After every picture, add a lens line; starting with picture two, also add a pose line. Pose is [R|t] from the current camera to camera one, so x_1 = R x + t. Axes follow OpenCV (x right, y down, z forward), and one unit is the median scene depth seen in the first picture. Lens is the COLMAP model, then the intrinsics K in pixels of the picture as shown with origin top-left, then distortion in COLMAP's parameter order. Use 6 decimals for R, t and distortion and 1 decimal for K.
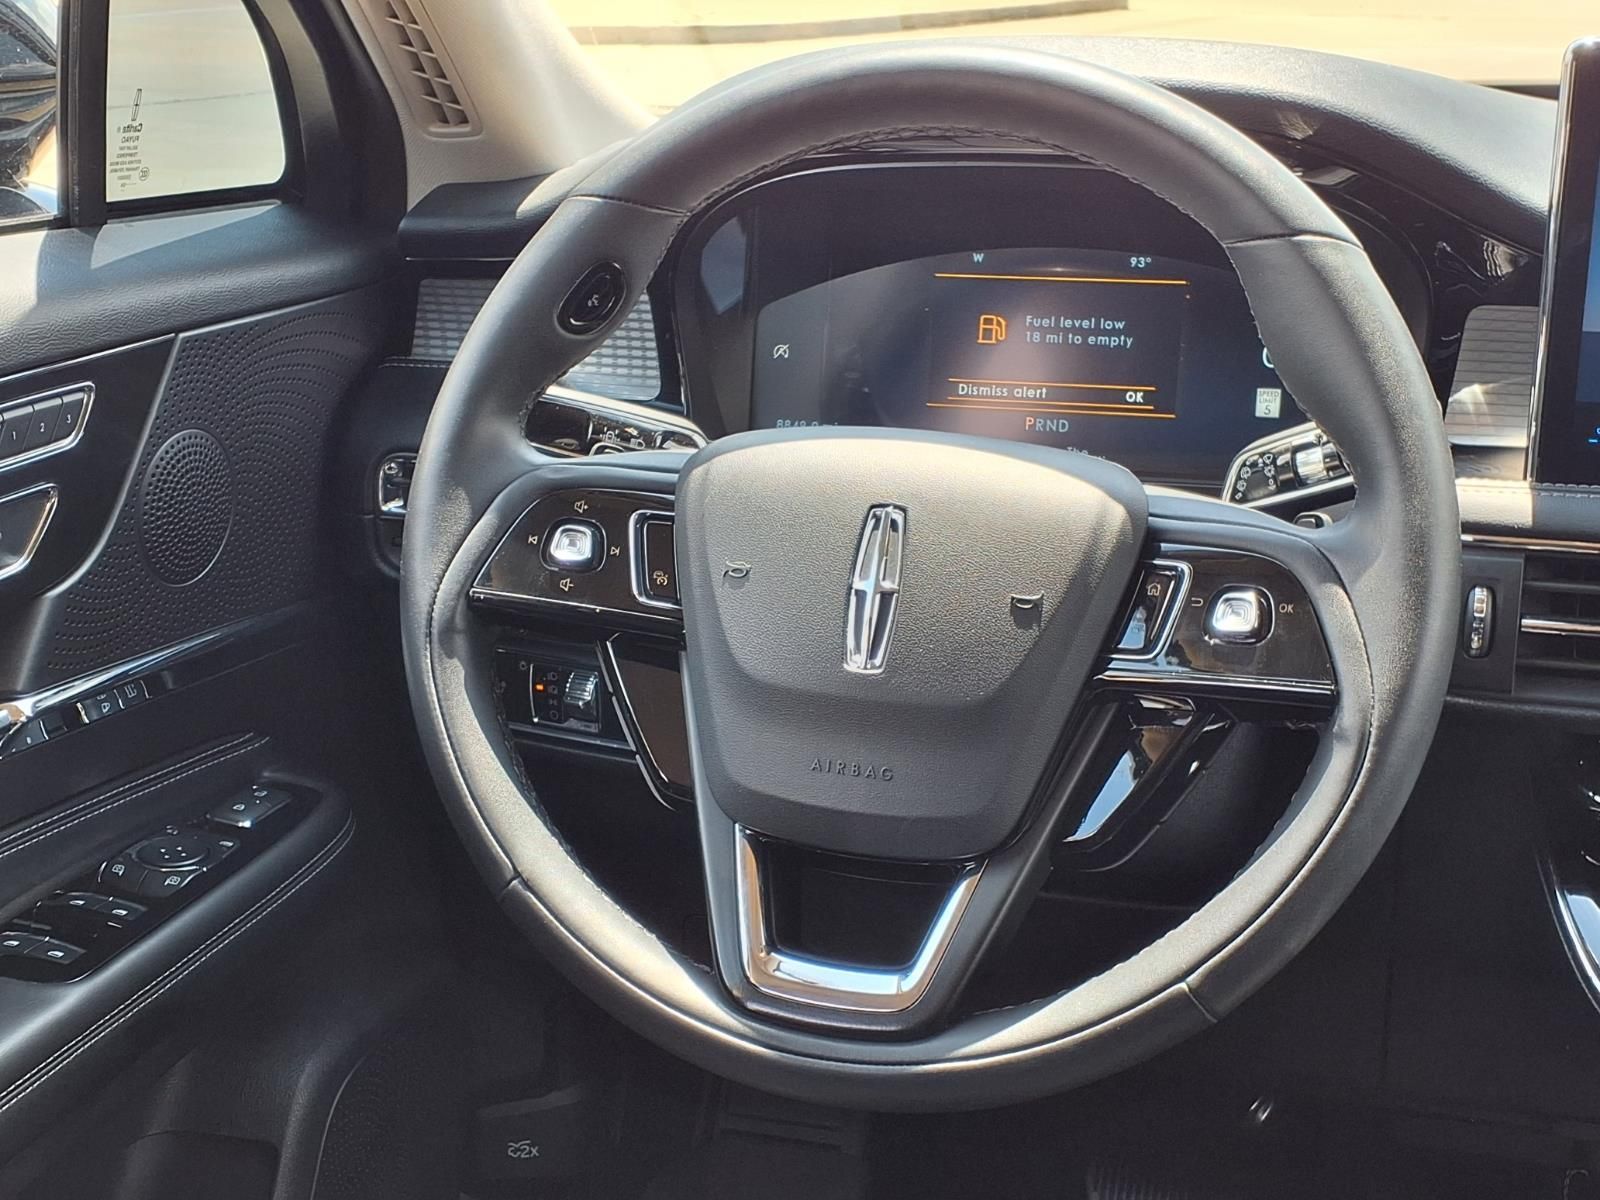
lens RADIAL K [[2287.4, 0, 802.1], [0, 2287.4, 657.2], [0, 0, 1]] dist [0.157063, -0.100924]
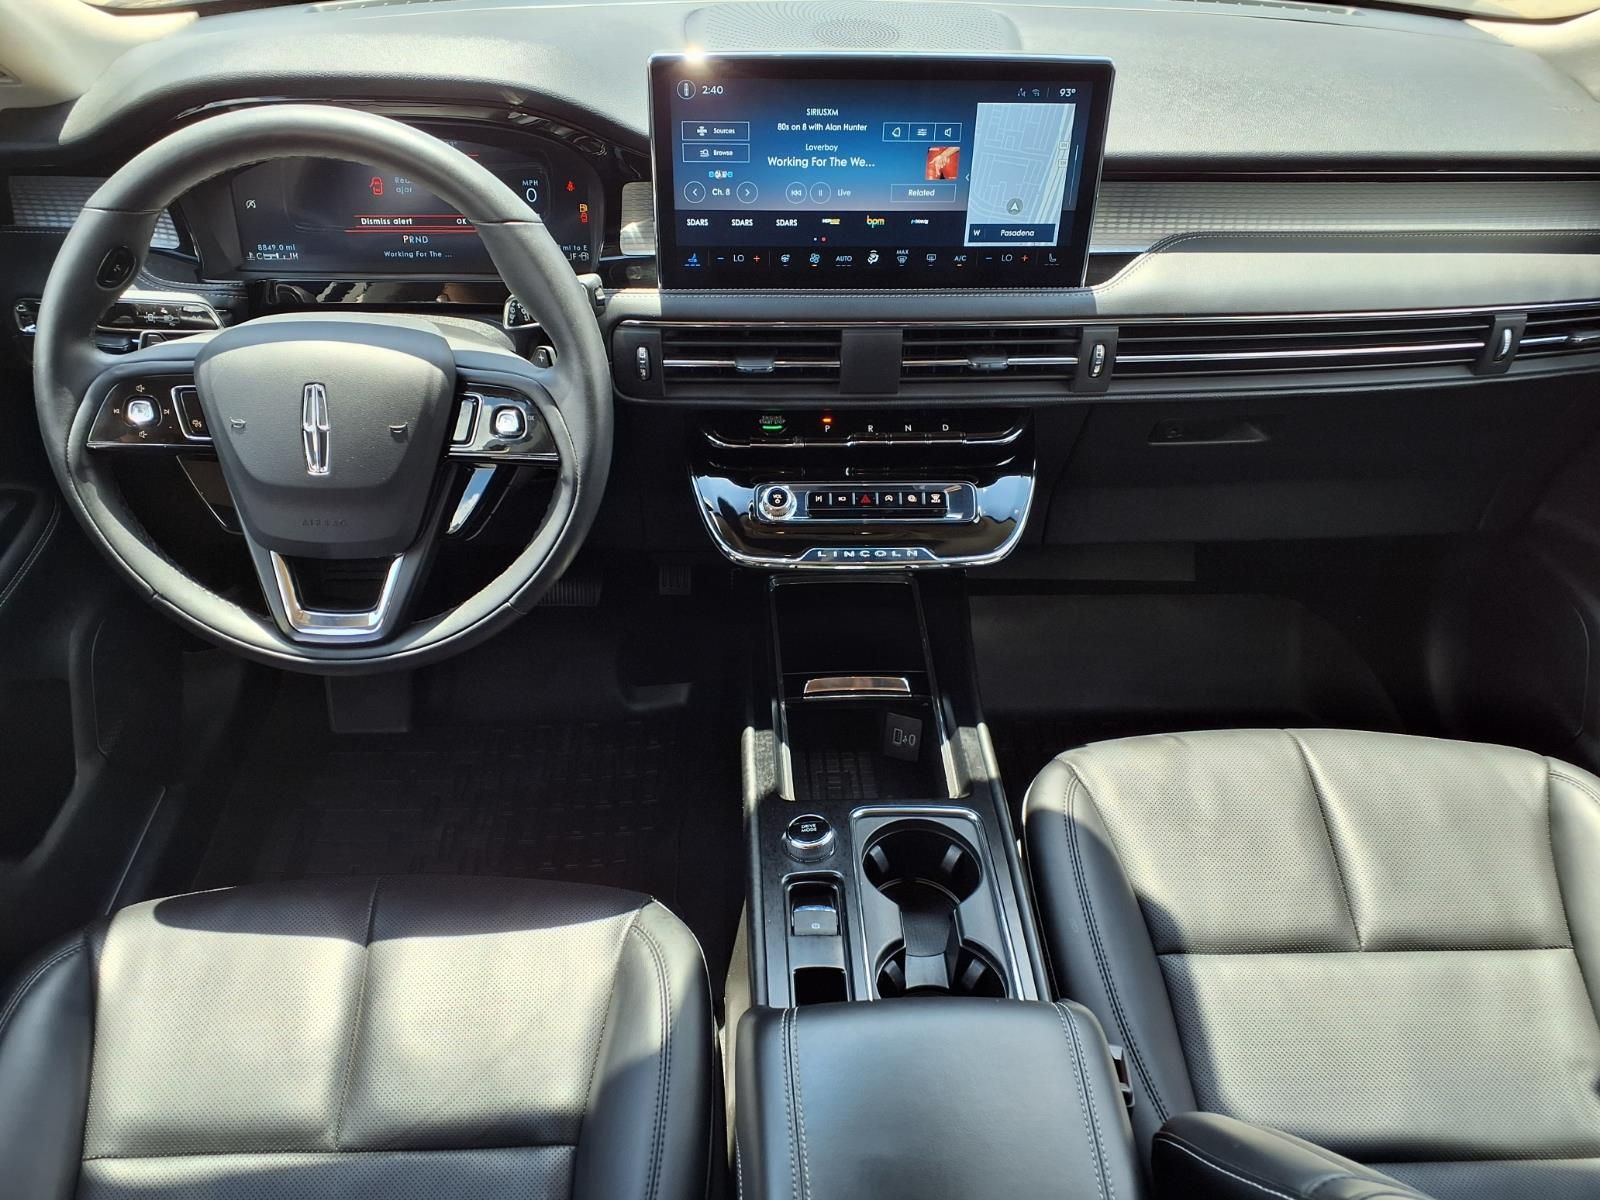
lens RADIAL K [[1334.1, 0, 800.0], [0, 1334.1, 600.0], [0, 0, 1]] dist [0.004885, 0.000502]
pose [[0.954006, -0.179783, 0.239895, 0.119663], [0.074046, 0.916740, 0.392562, -0.296180], [-0.290498, -0.356744, 0.887888, -0.143715]]
